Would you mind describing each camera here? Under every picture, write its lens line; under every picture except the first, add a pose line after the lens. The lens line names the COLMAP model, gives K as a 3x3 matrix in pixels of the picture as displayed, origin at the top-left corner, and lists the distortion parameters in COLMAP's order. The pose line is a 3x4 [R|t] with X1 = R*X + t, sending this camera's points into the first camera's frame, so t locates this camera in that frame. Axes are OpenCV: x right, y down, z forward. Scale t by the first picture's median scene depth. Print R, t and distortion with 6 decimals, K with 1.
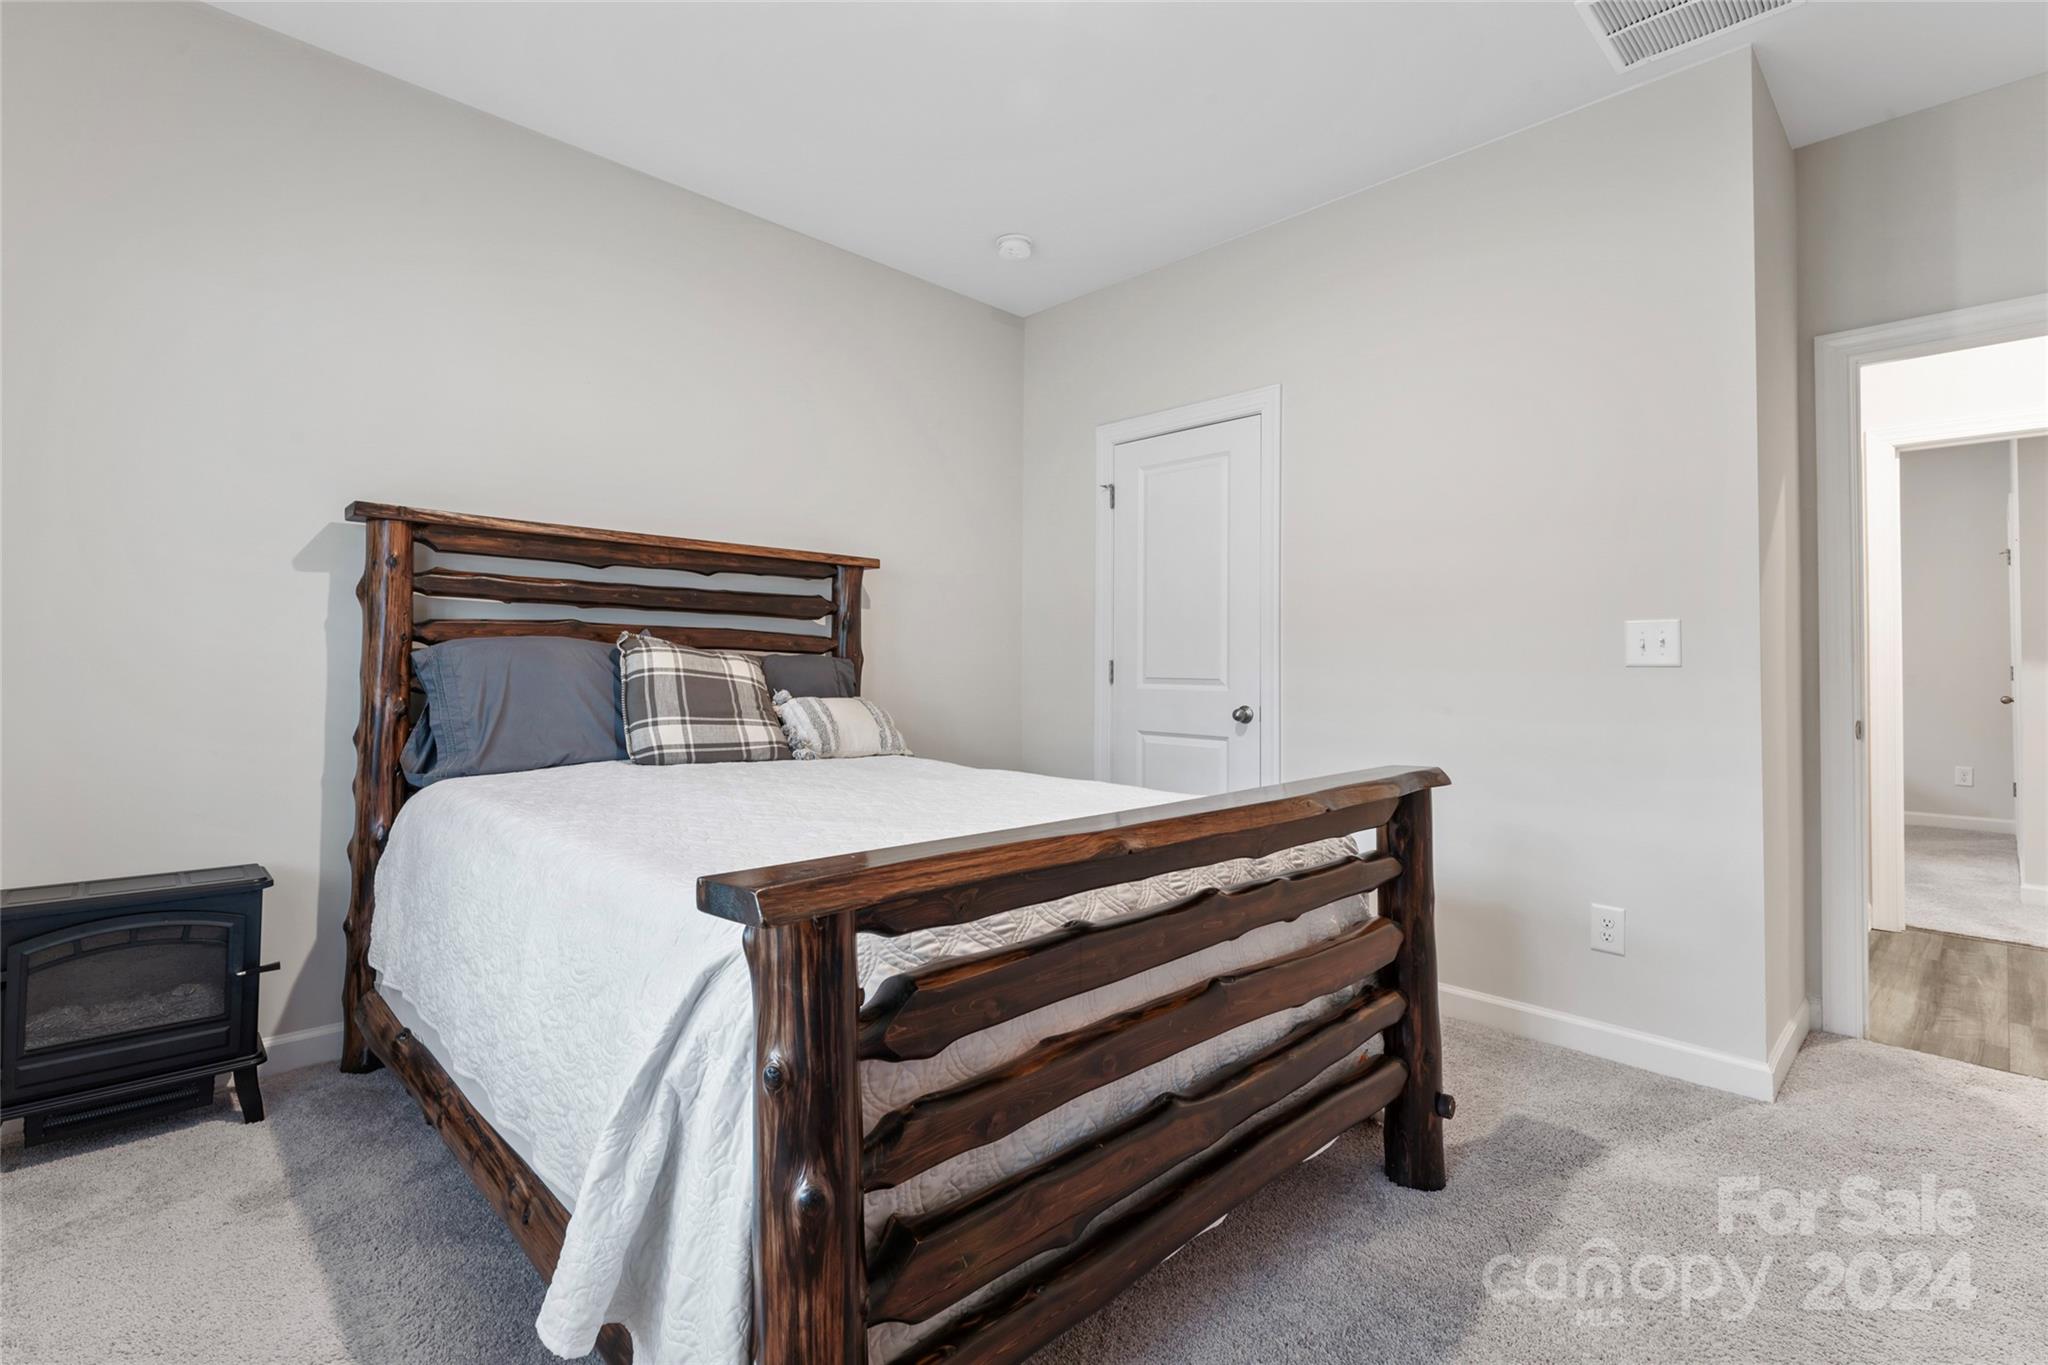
lens RADIAL K [[944.4, 0, 1024.0], [0, 944.4, 682.5], [0, 0, 1]] dist [0.000164, -0.000004]
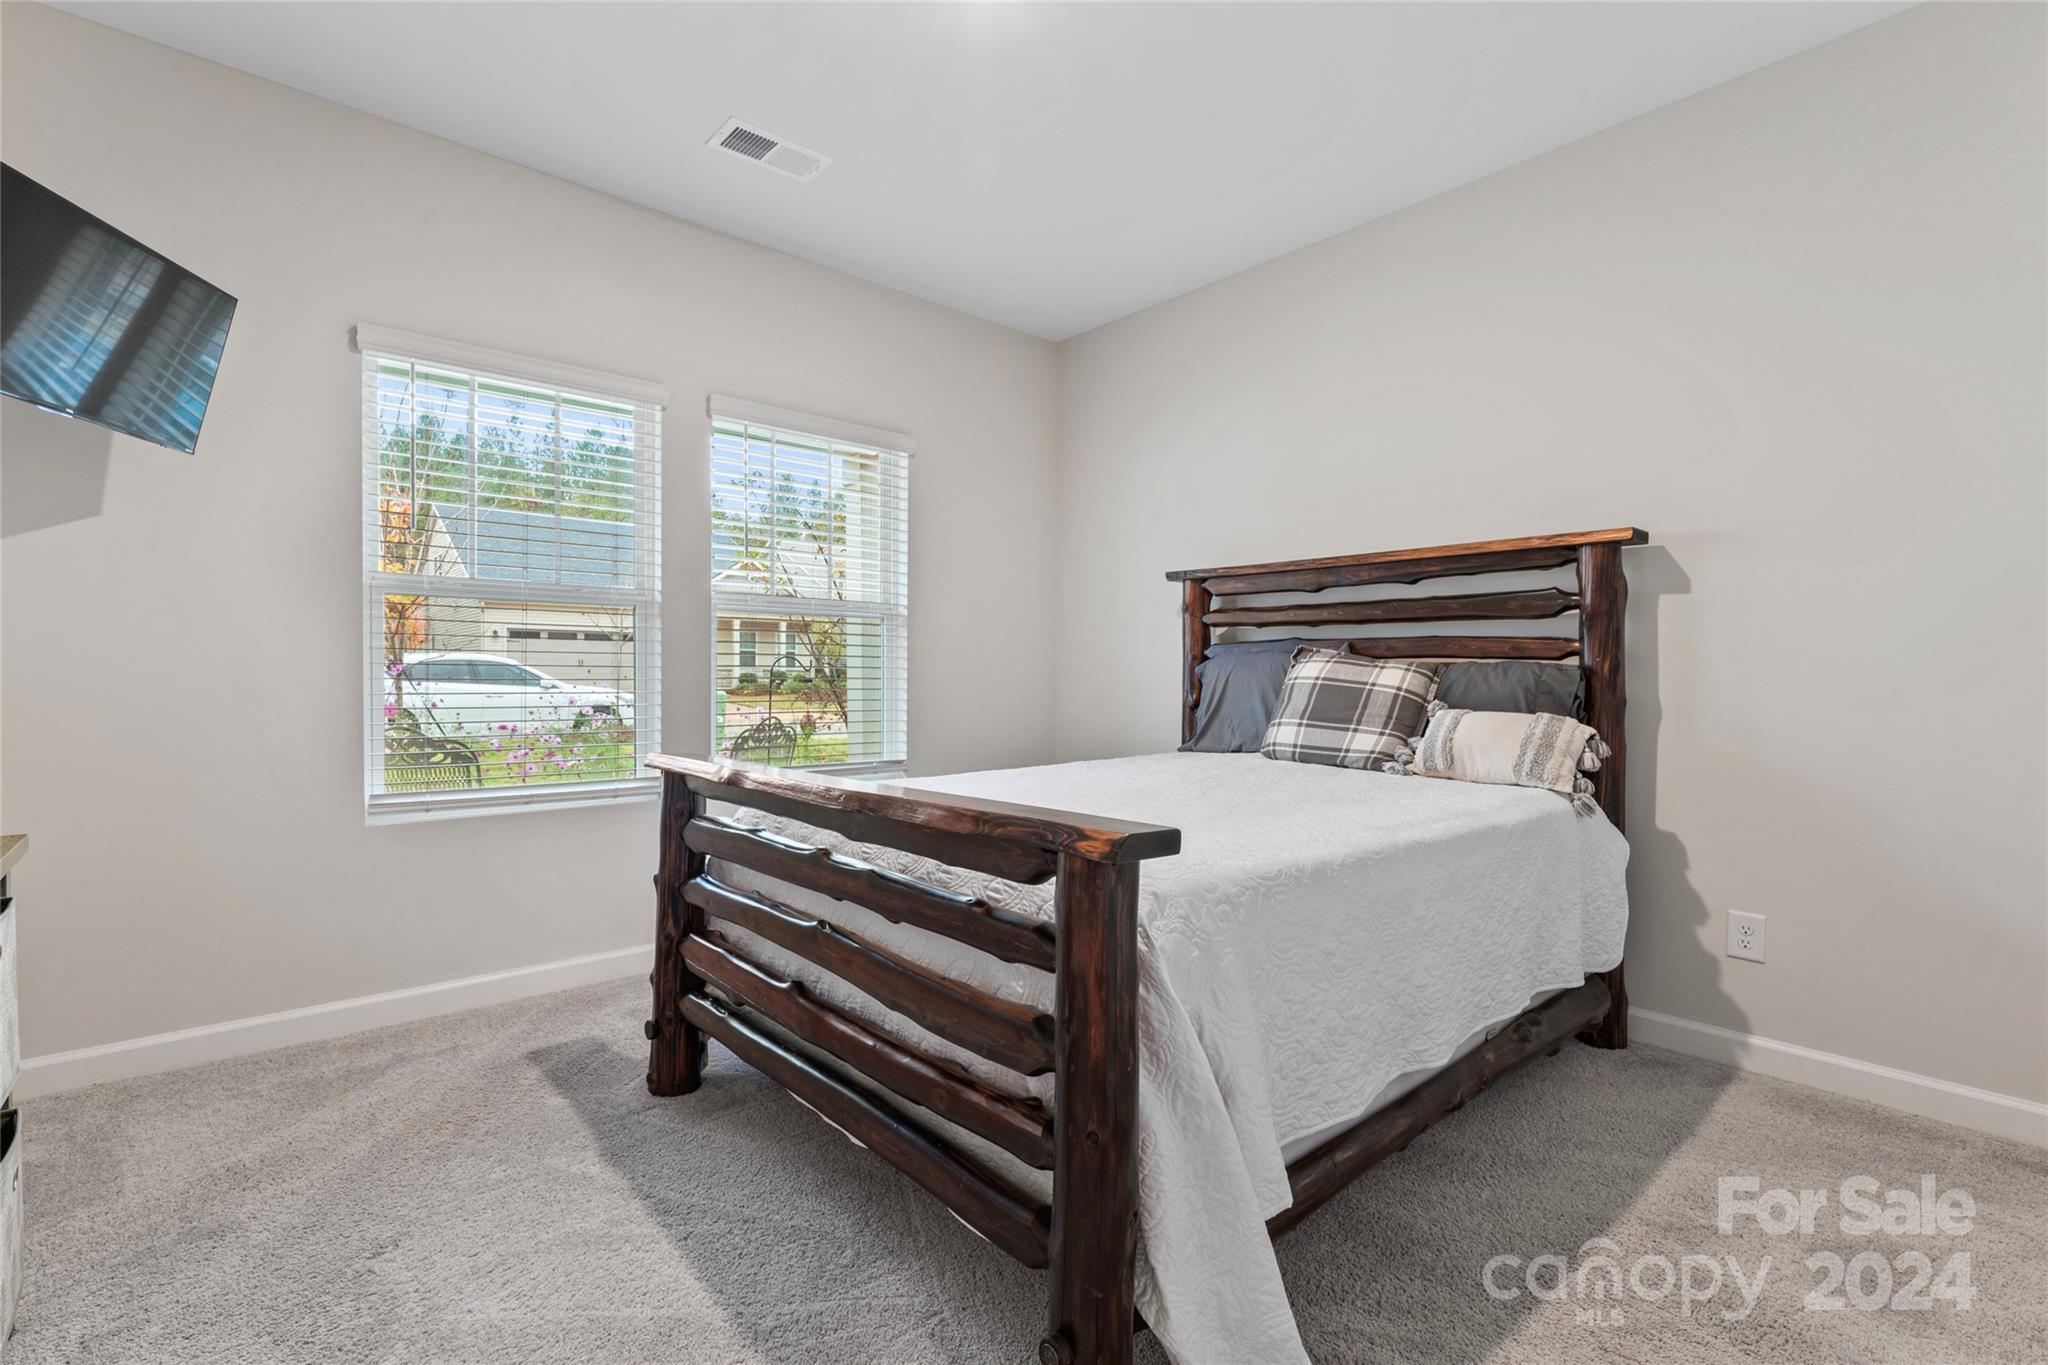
lens RADIAL K [[944.4, 0, 1024.0], [0, 944.4, 682.5], [0, 0, 1]] dist [0.000164, -0.000004]
pose [[-0.032510, -0.001689, -0.999470, 0.706439], [-0.021052, 0.999778, -0.001005, 0.000206], [0.999250, 0.021008, -0.032538, 0.655210]]
